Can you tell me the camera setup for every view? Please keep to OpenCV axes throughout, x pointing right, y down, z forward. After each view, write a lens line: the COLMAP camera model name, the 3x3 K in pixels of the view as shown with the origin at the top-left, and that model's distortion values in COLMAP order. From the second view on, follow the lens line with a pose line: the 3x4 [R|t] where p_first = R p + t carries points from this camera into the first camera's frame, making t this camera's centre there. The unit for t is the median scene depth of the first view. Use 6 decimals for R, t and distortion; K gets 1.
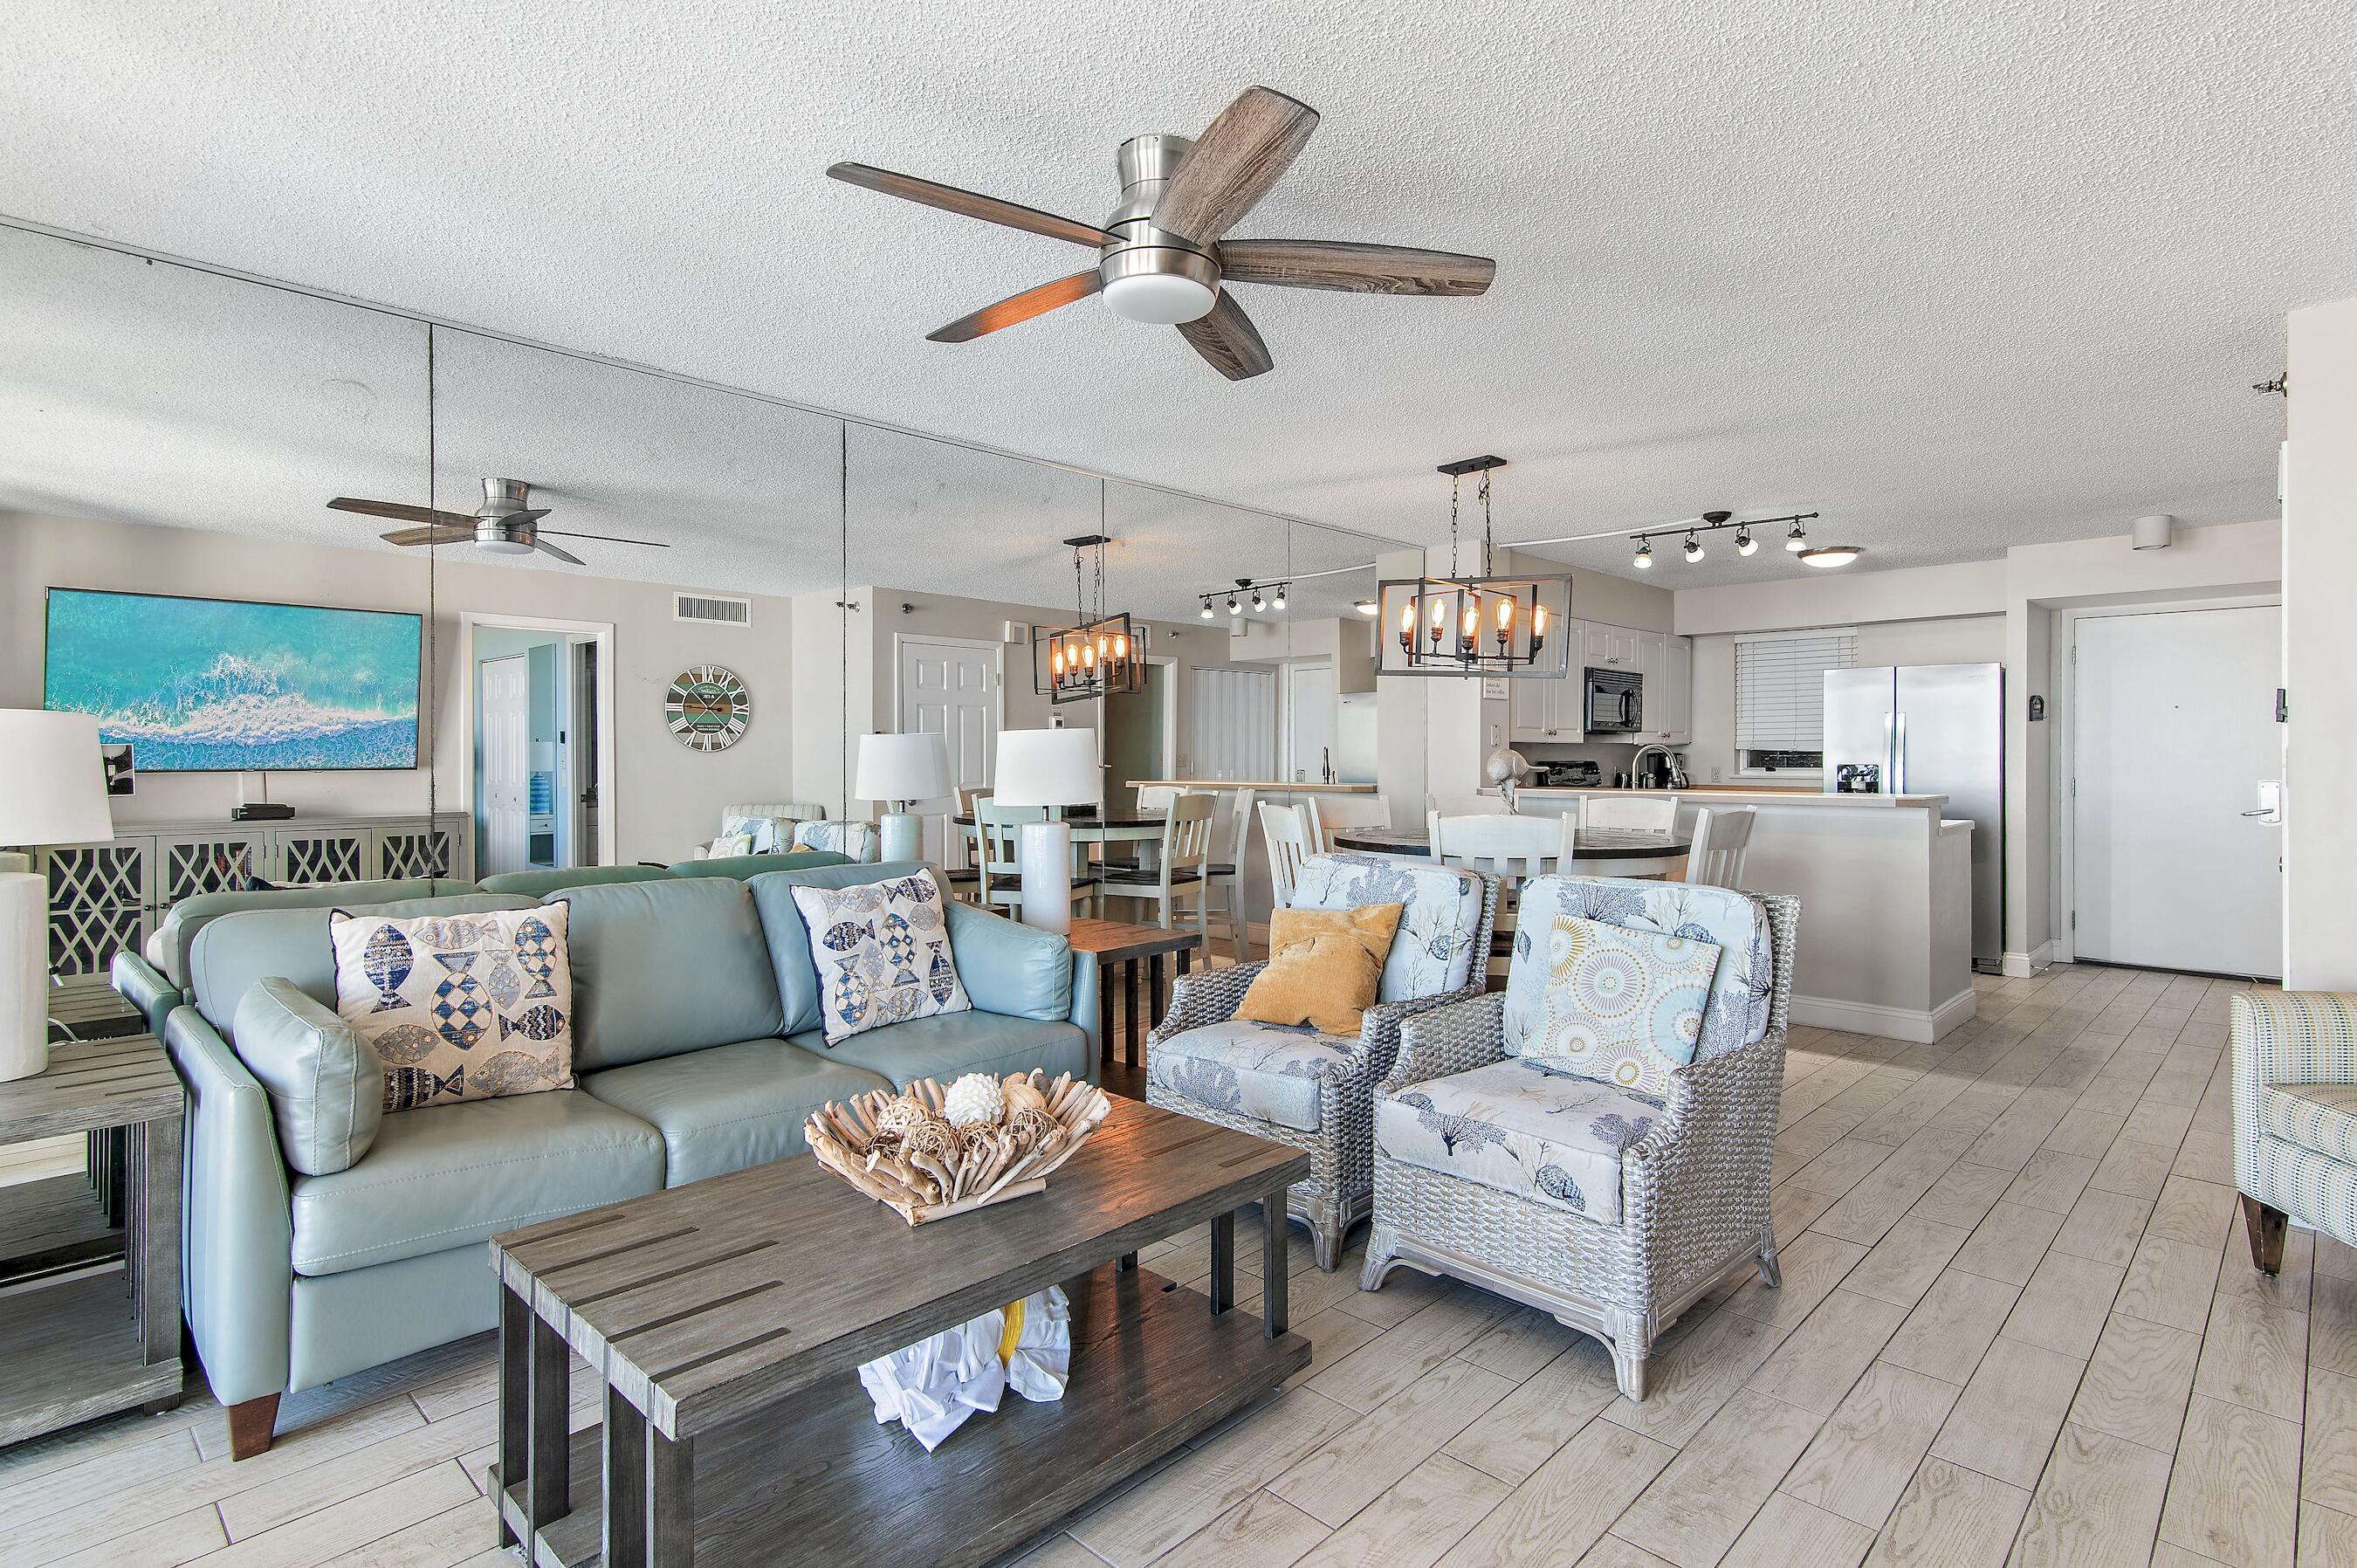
lens RADIAL K [[1181.9, 0, 1181.3], [0, 1181.9, 759.9], [0, 0, 1]] dist [0.016731, 0.000070]
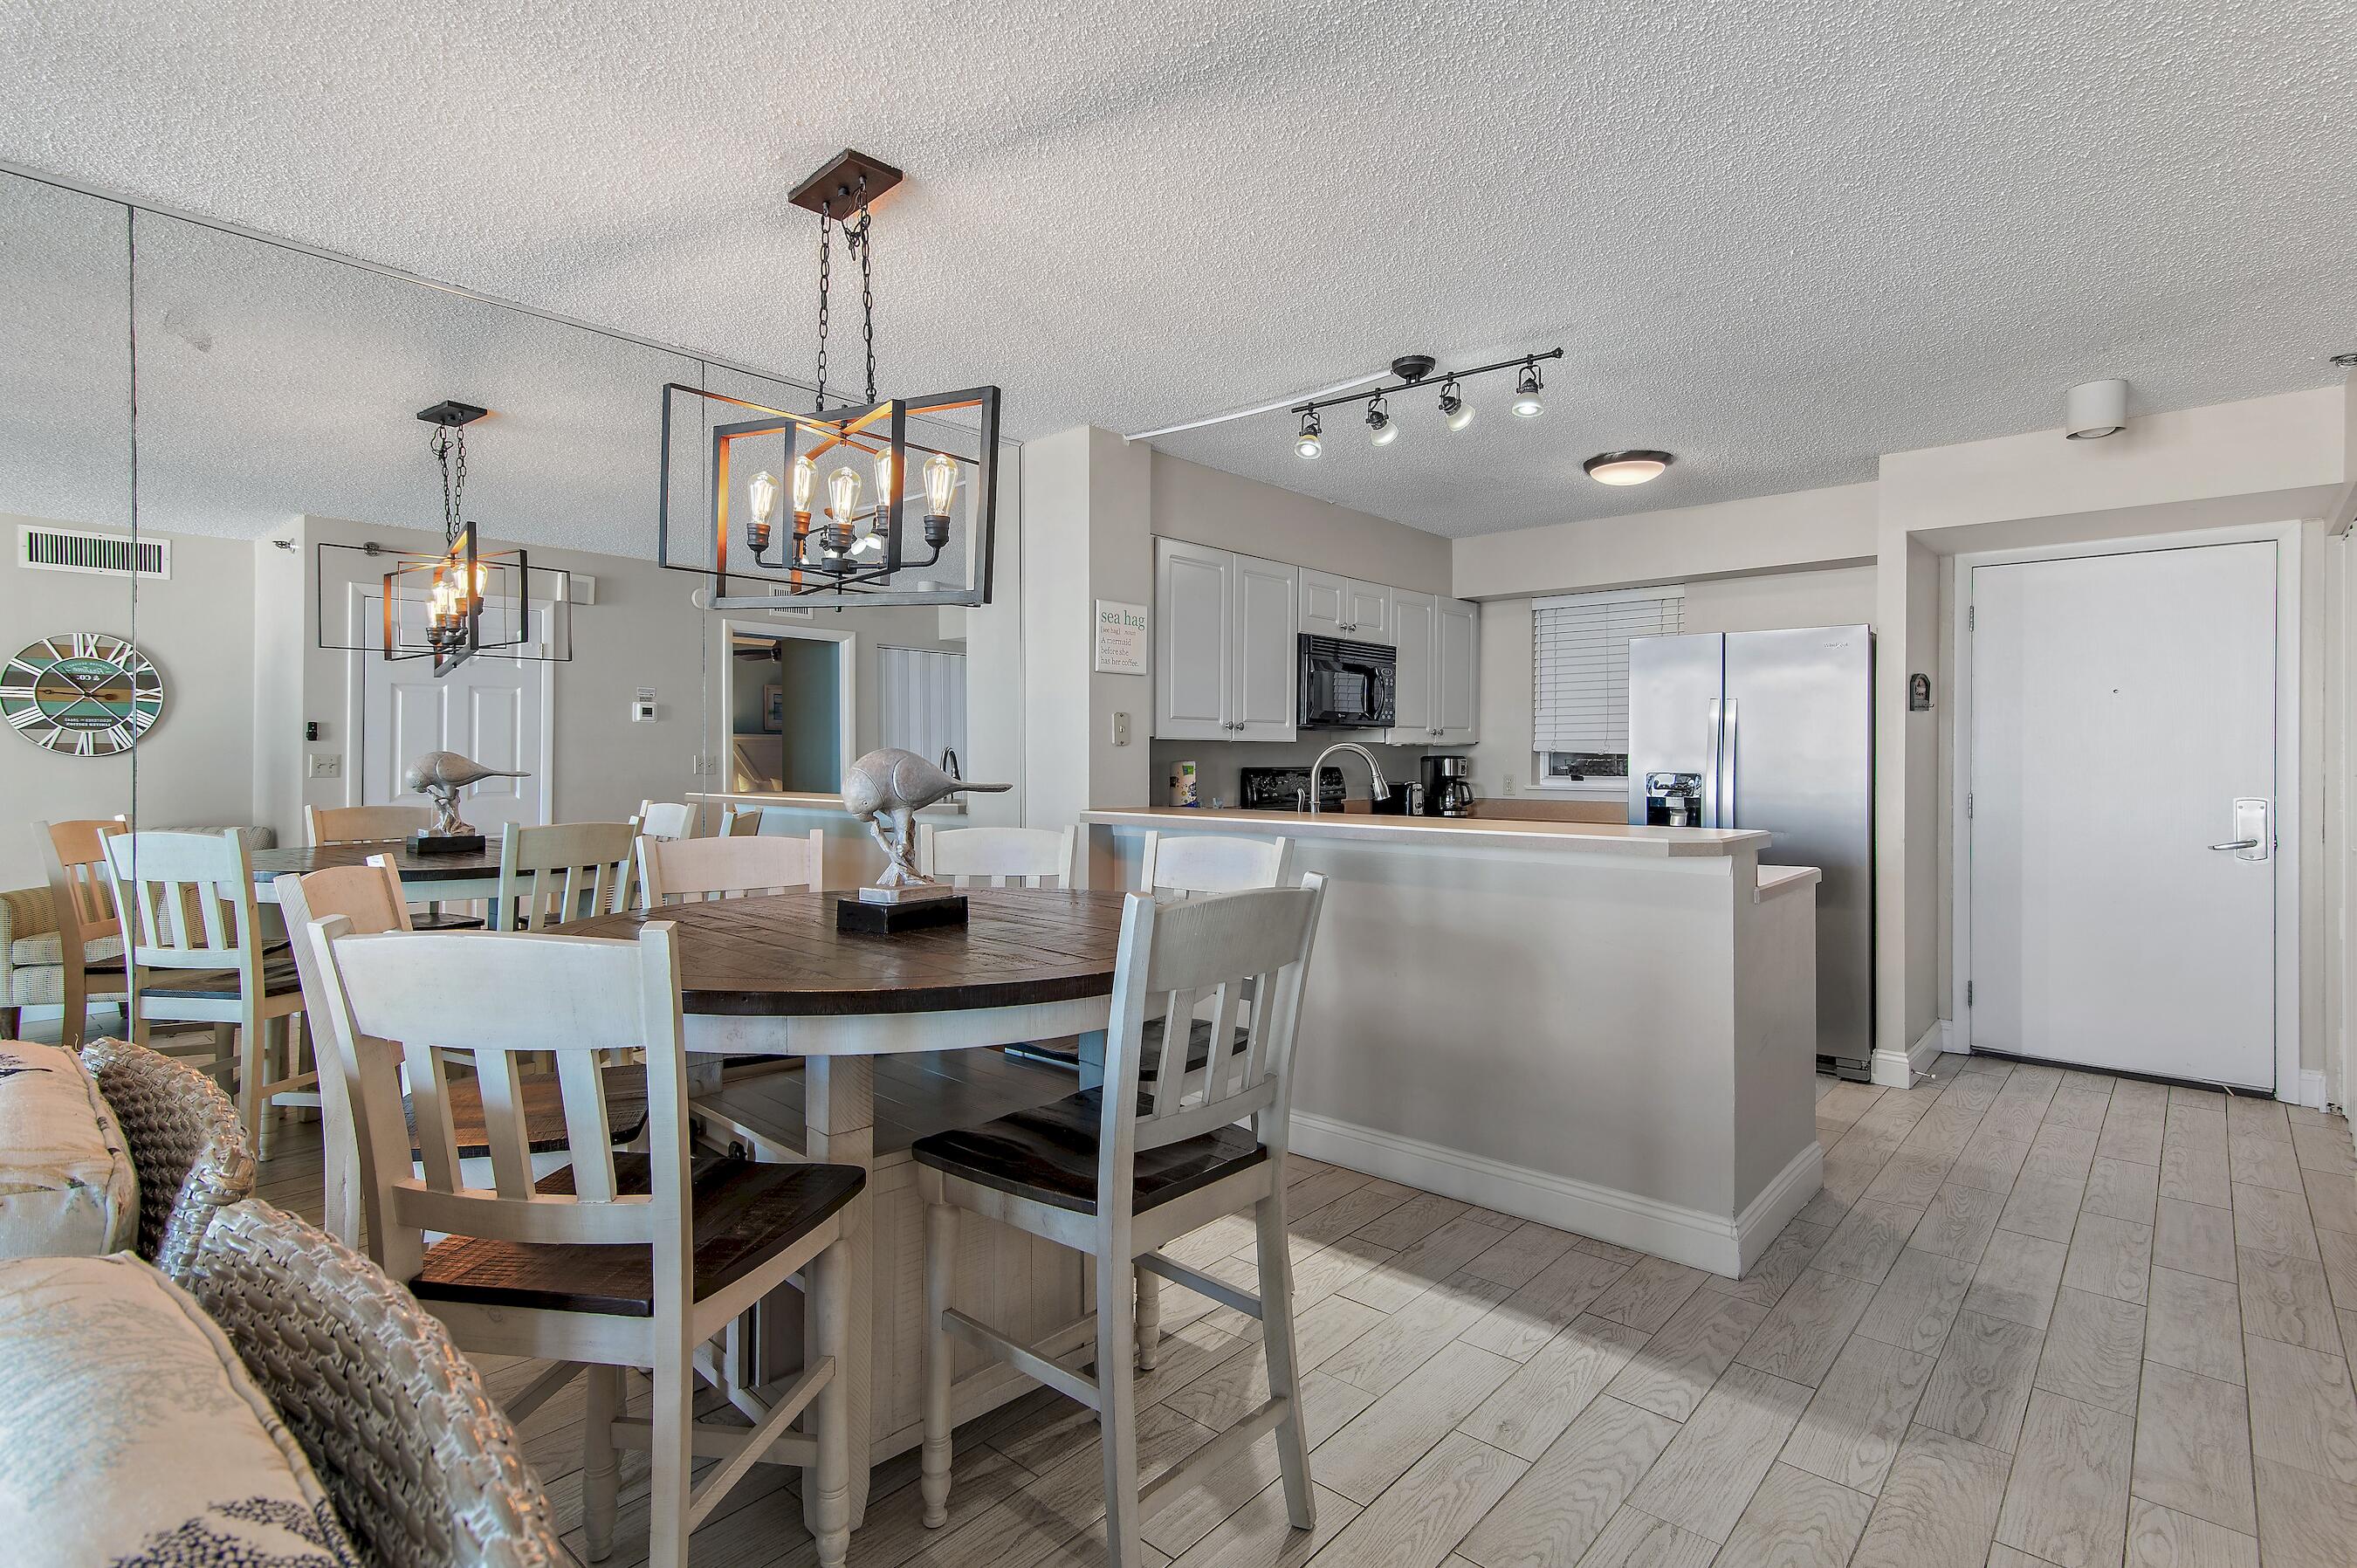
lens RADIAL K [[1181.9, 0, 1153.0], [0, 1181.9, 769.8], [0, 0, 1]] dist [0.016731, 0.000070]
pose [[0.998808, -0.002058, 0.048761, 0.235129], [0.001795, 0.999984, 0.005441, -0.002141], [-0.048771, -0.005347, 0.998796, 0.325803]]
